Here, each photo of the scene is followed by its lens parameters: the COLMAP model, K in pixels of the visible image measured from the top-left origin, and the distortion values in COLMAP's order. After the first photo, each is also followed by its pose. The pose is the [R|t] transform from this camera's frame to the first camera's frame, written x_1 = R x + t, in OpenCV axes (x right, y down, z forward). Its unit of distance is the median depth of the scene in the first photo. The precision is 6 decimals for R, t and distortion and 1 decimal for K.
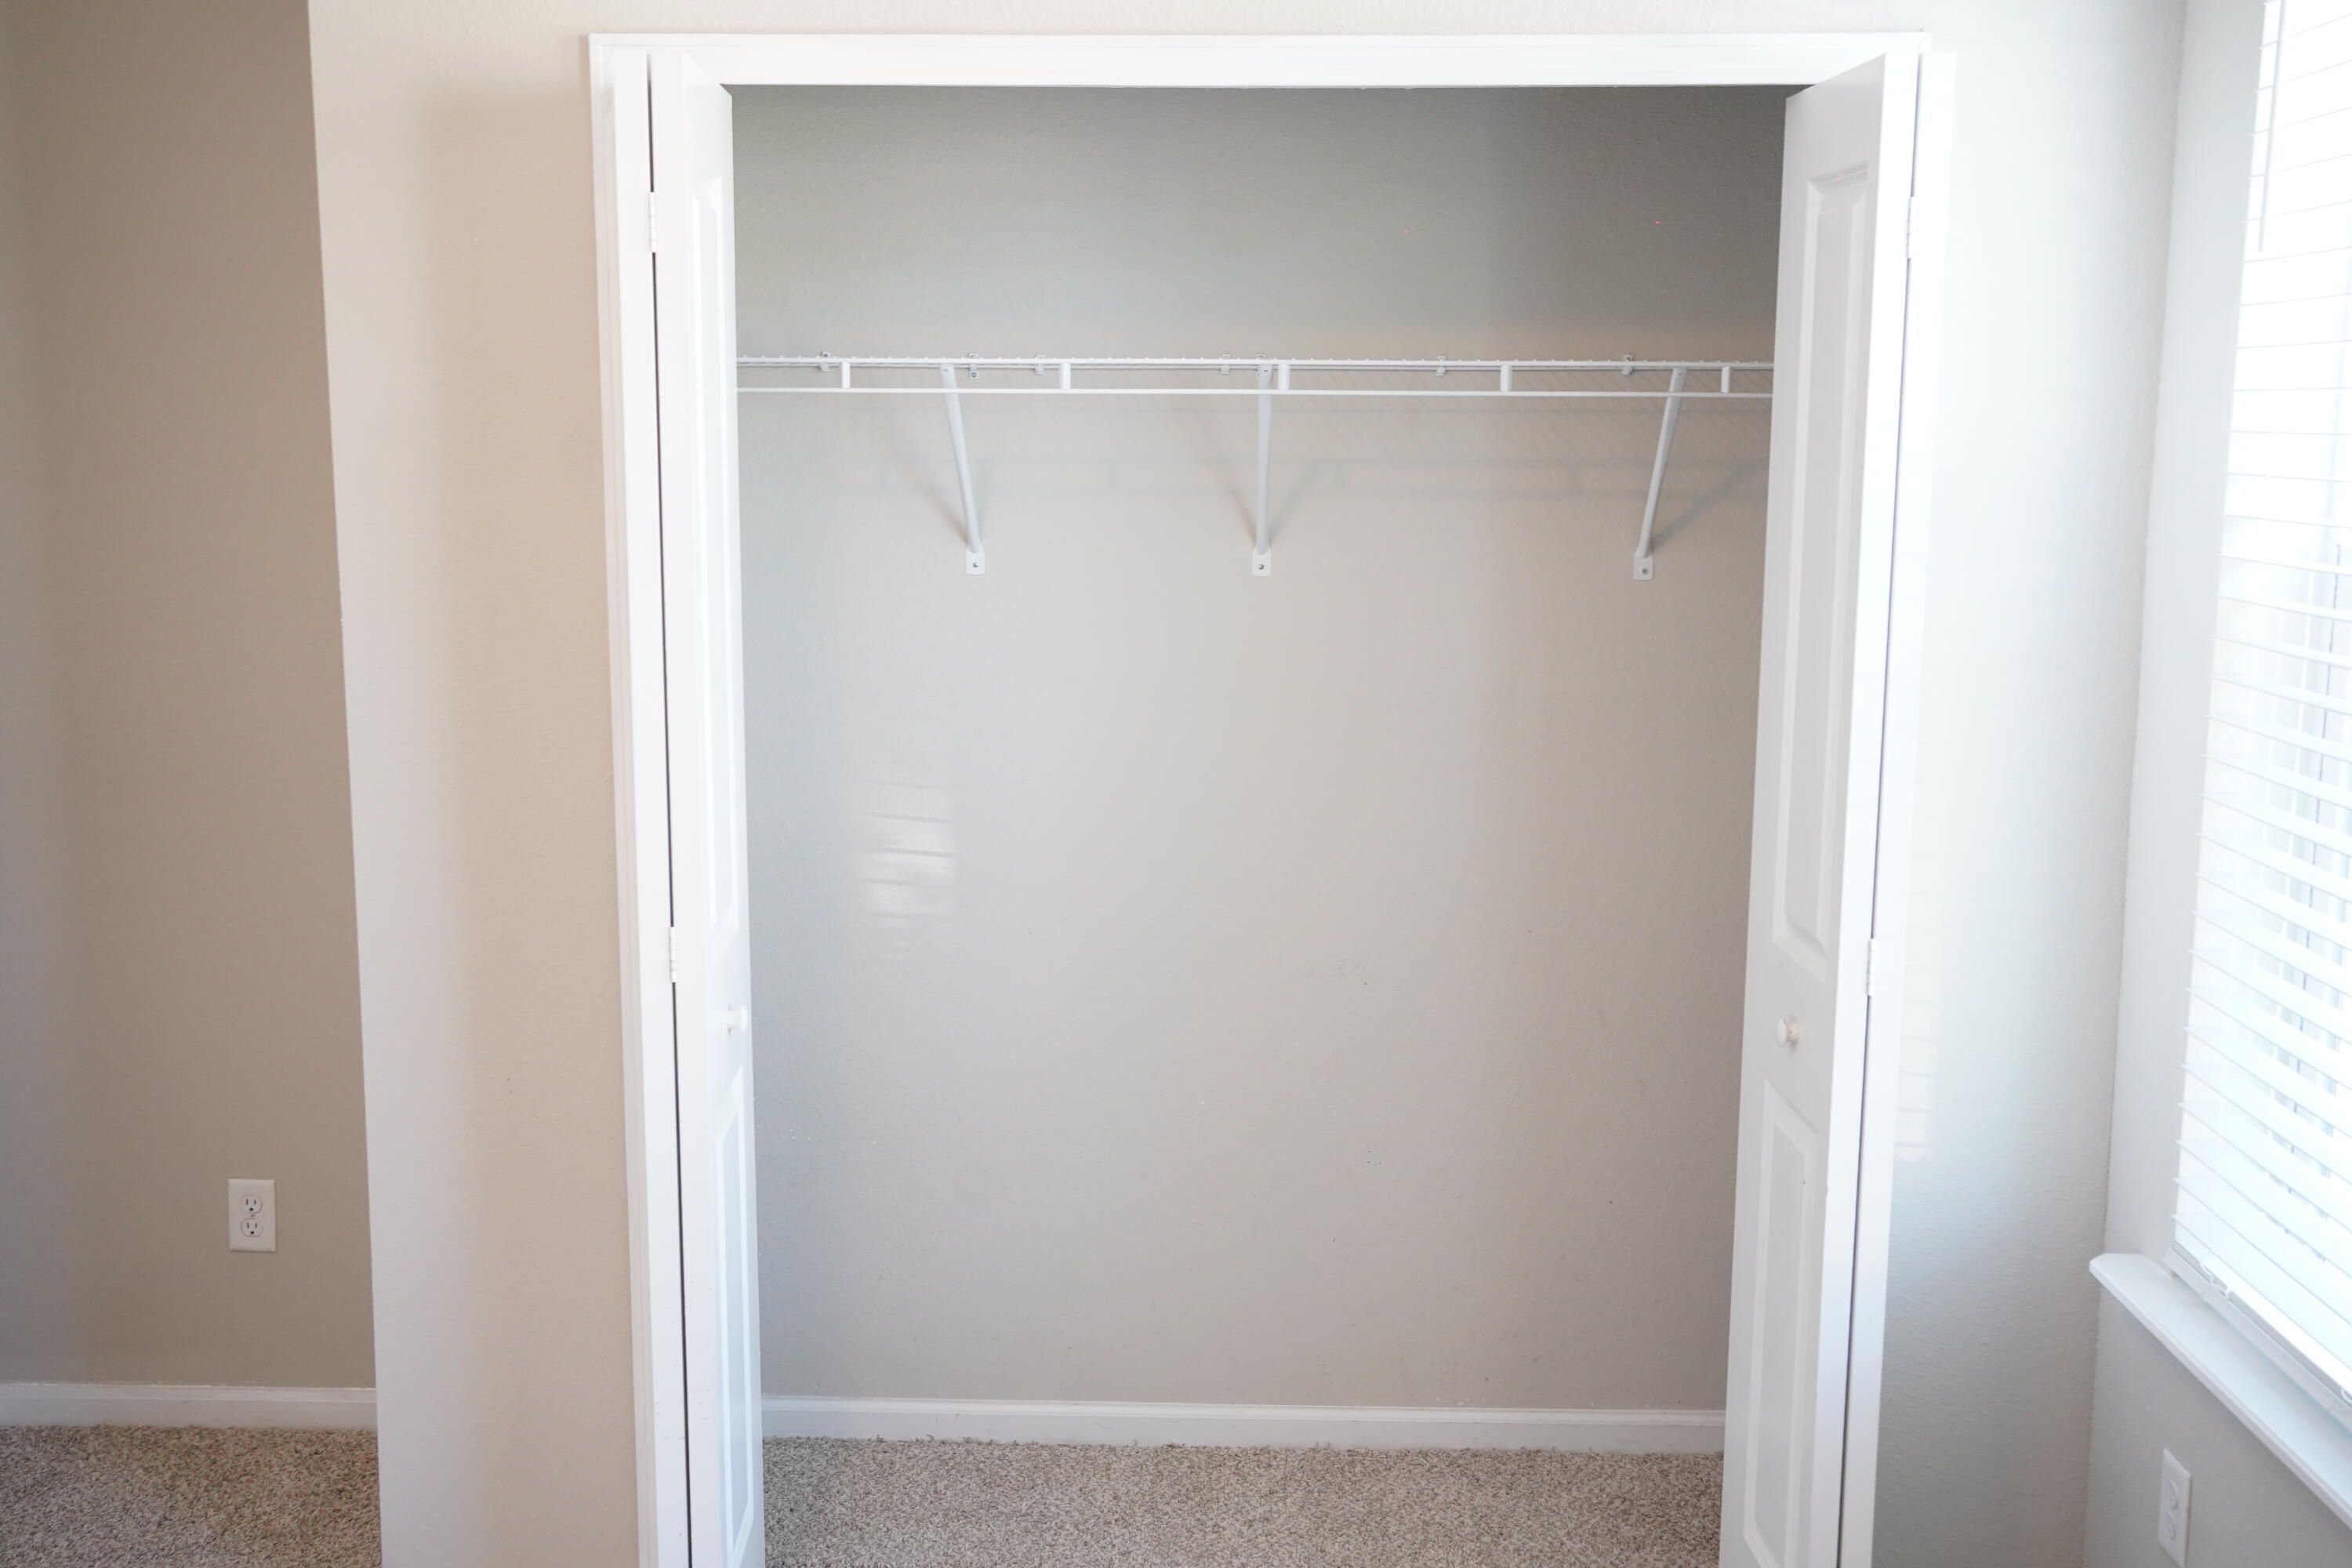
lens RADIAL K [[2351.6, 0, 1175.1], [0, 2351.6, 769.9], [0, 0, 1]] dist [-0.031339, 0.143343]
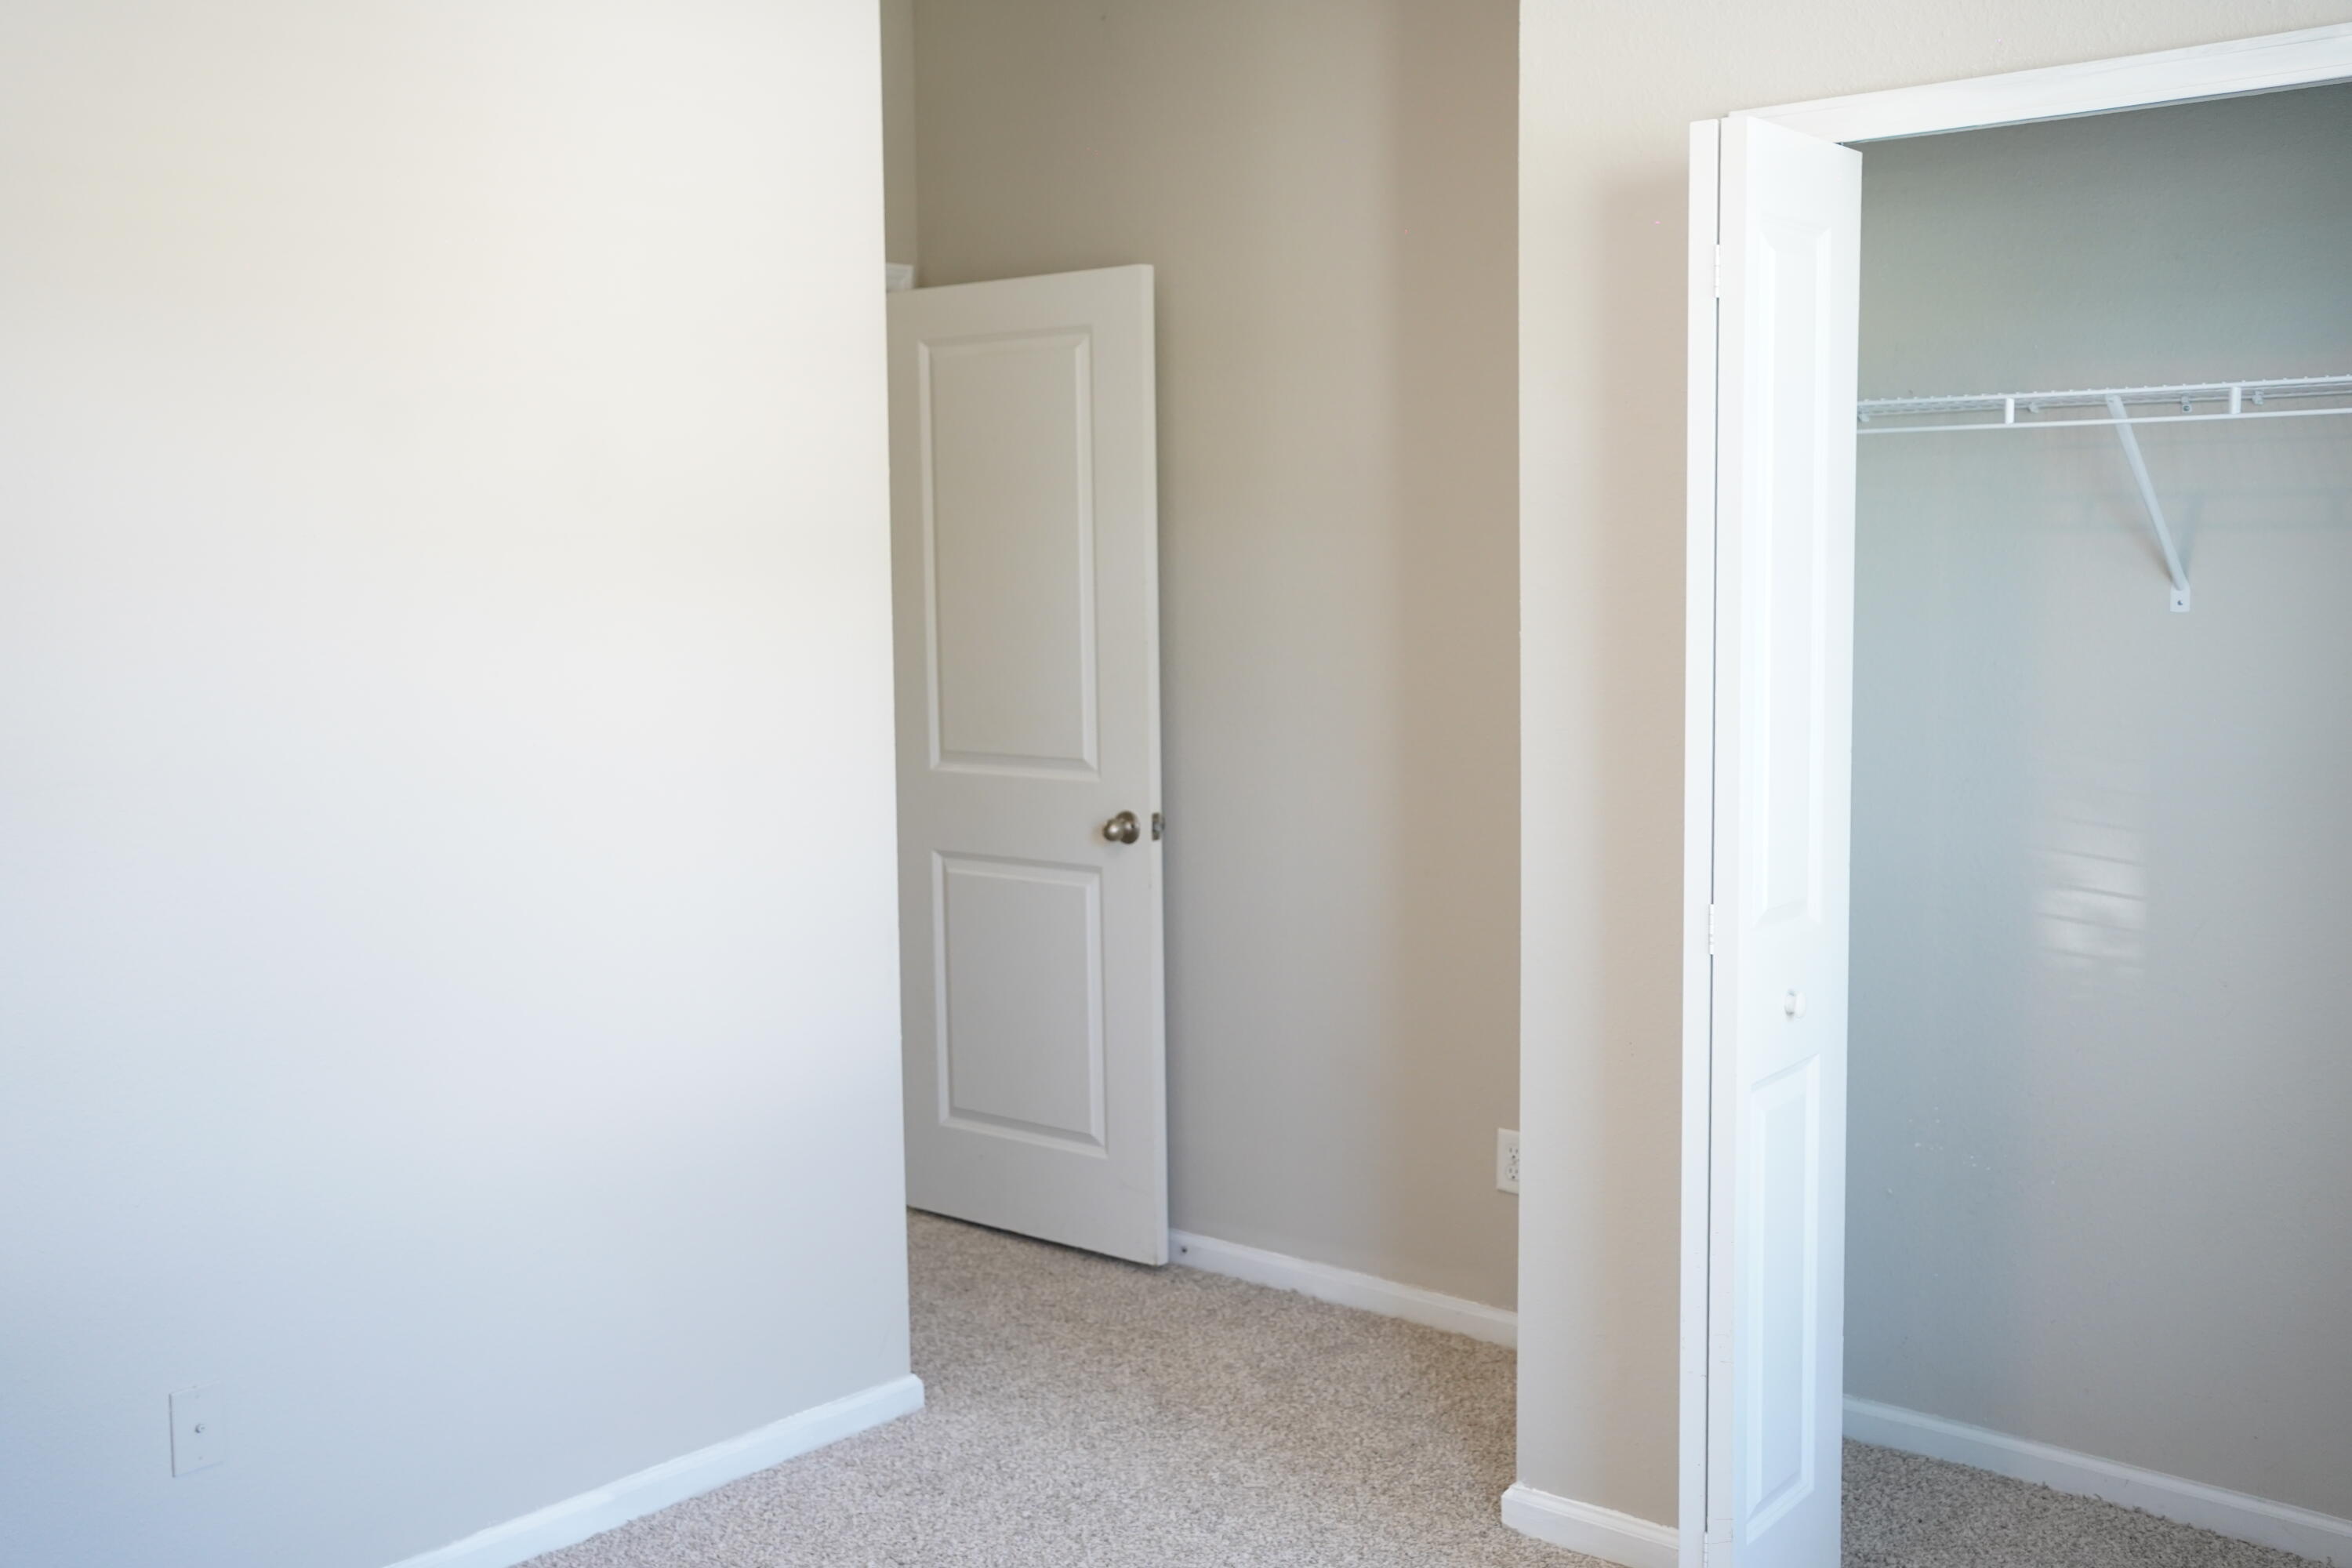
lens RADIAL K [[2351.6, 0, 1175.1], [0, 2351.6, 769.9], [0, 0, 1]] dist [-0.031339, 0.143343]
pose [[0.776579, 0.048758, -0.628131, 0.222374], [-0.058712, 0.998263, 0.004902, 0.002262], [0.627279, 0.033072, 0.778092, -0.006587]]
